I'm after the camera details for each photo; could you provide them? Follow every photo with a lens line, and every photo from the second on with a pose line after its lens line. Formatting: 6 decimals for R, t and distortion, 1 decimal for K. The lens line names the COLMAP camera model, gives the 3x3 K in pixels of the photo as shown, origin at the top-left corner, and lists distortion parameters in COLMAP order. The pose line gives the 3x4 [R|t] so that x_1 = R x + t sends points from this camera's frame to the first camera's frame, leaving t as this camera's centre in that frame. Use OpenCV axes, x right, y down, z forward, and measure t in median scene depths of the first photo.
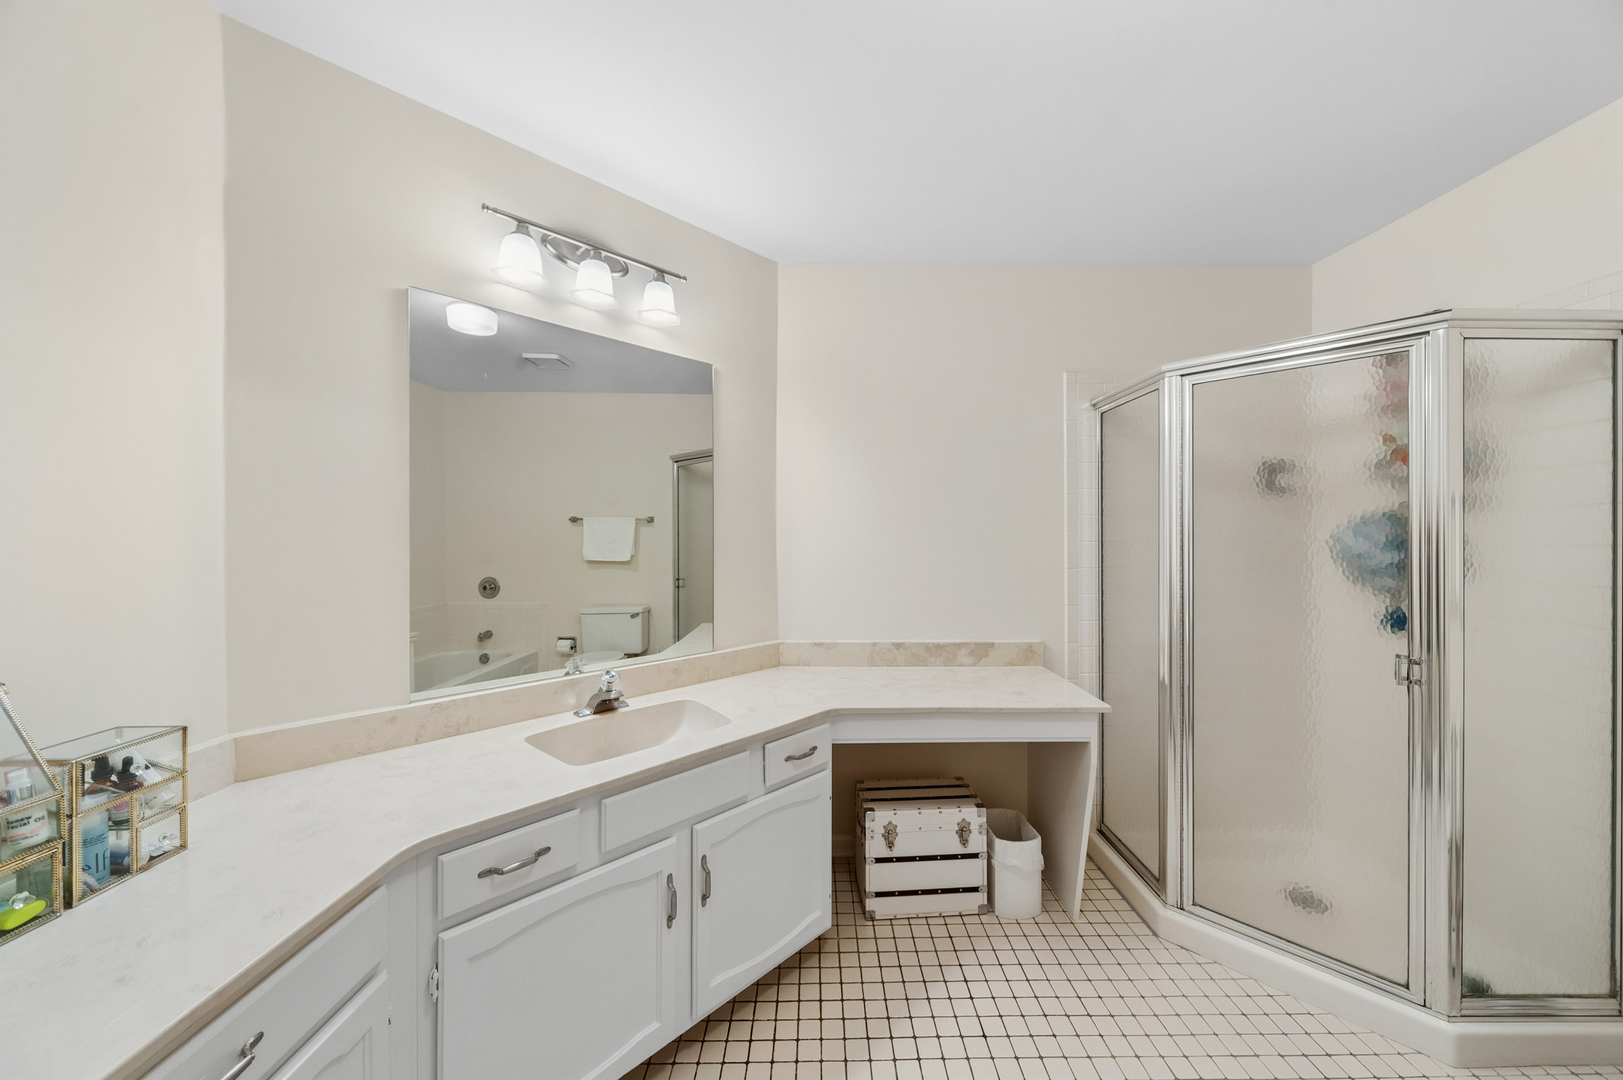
lens RADIAL K [[556.1, 0, 816.3], [0, 556.1, 537.8], [0, 0, 1]] dist [-0.002546, 0.000115]
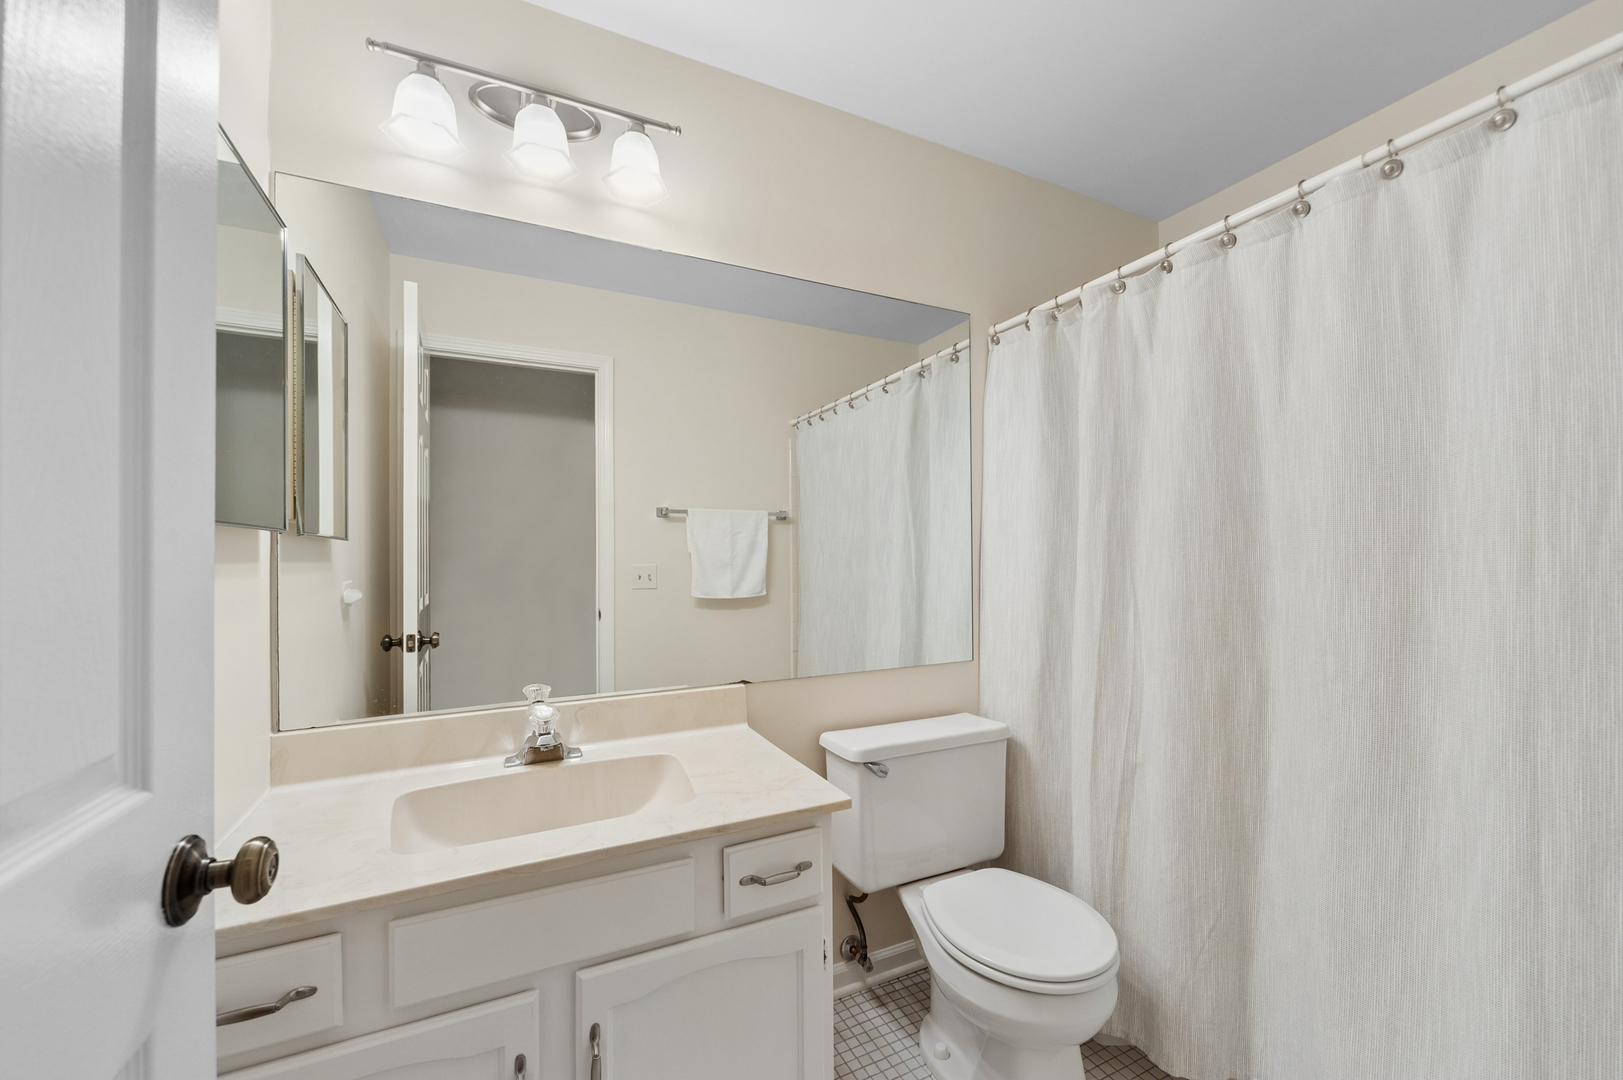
lens RADIAL K [[690.8, 0, 817.5], [0, 690.8, 540.8], [0, 0, 1]] dist [0.014715, -0.000214]
pose [[0.959252, 0.016503, -0.282071, 0.174368], [-0.012888, 0.999809, 0.014665, 0.016879], [0.282259, -0.010432, 0.959281, 0.243856]]
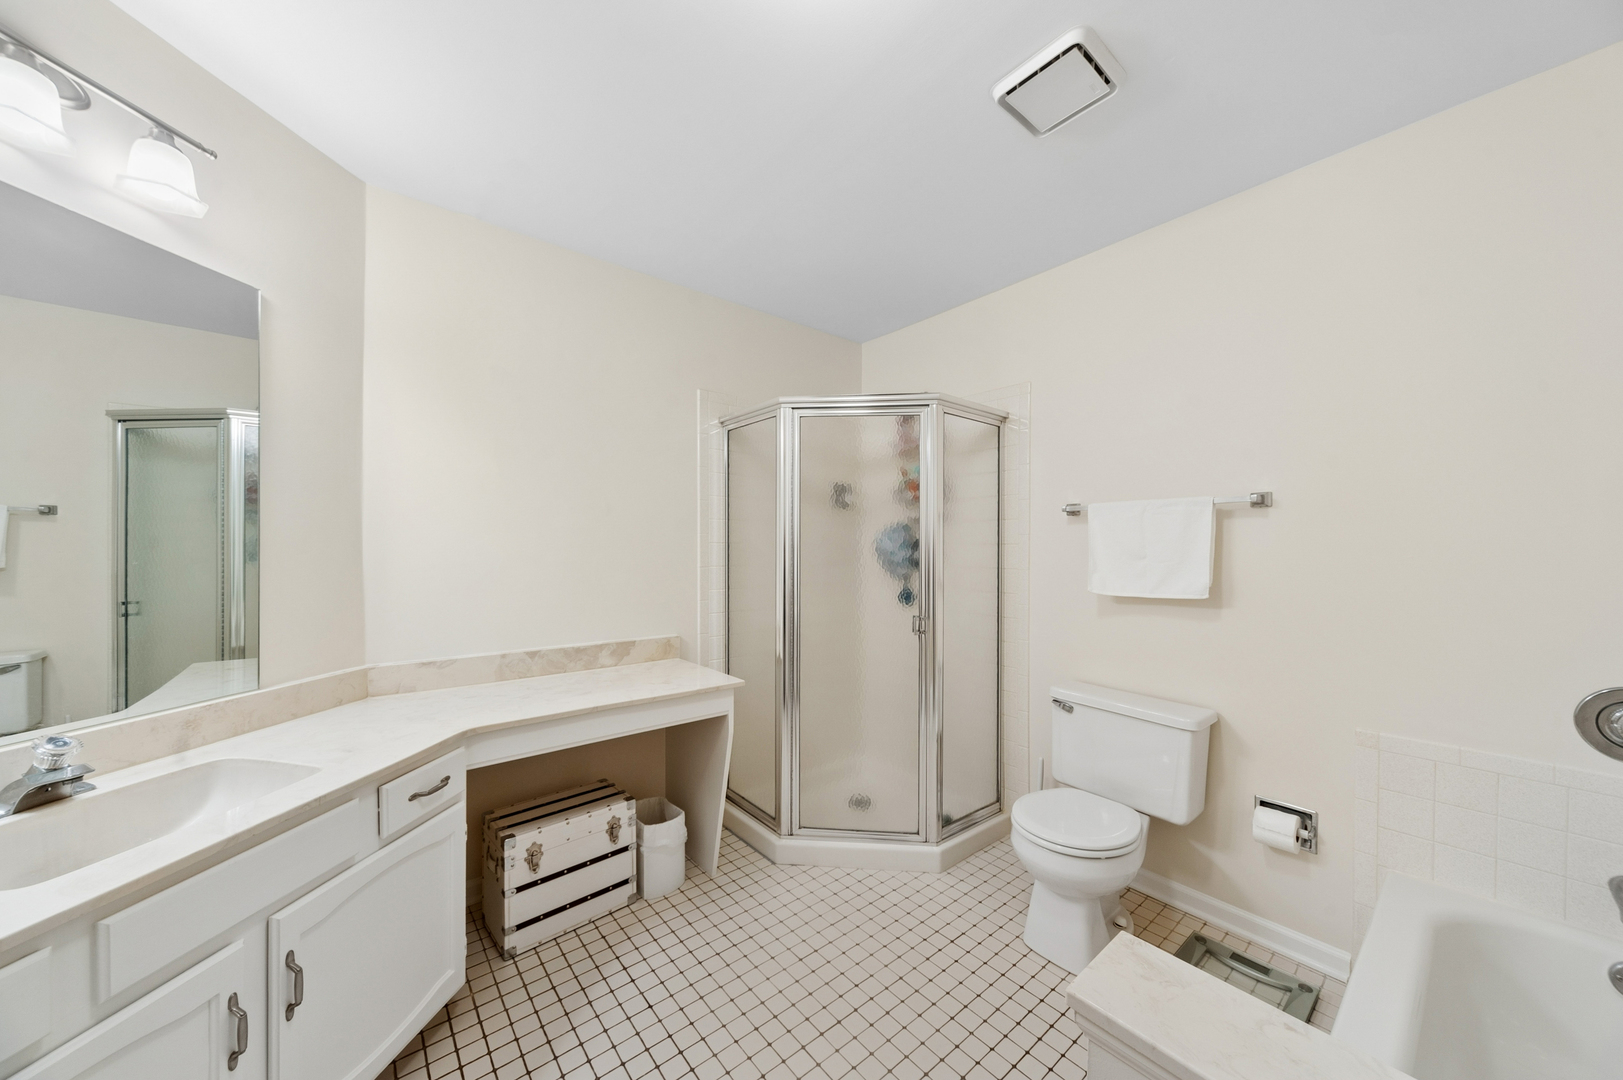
lens RADIAL K [[556.1, 0, 815.4], [0, 556.1, 548.3], [0, 0, 1]] dist [-0.002546, 0.000115]
pose [[0.780598, 0.002638, 0.625028, -0.084532], [-0.003911, 0.999992, 0.000664, 0.022190], [-0.625022, -0.002963, 0.780602, -0.009443]]
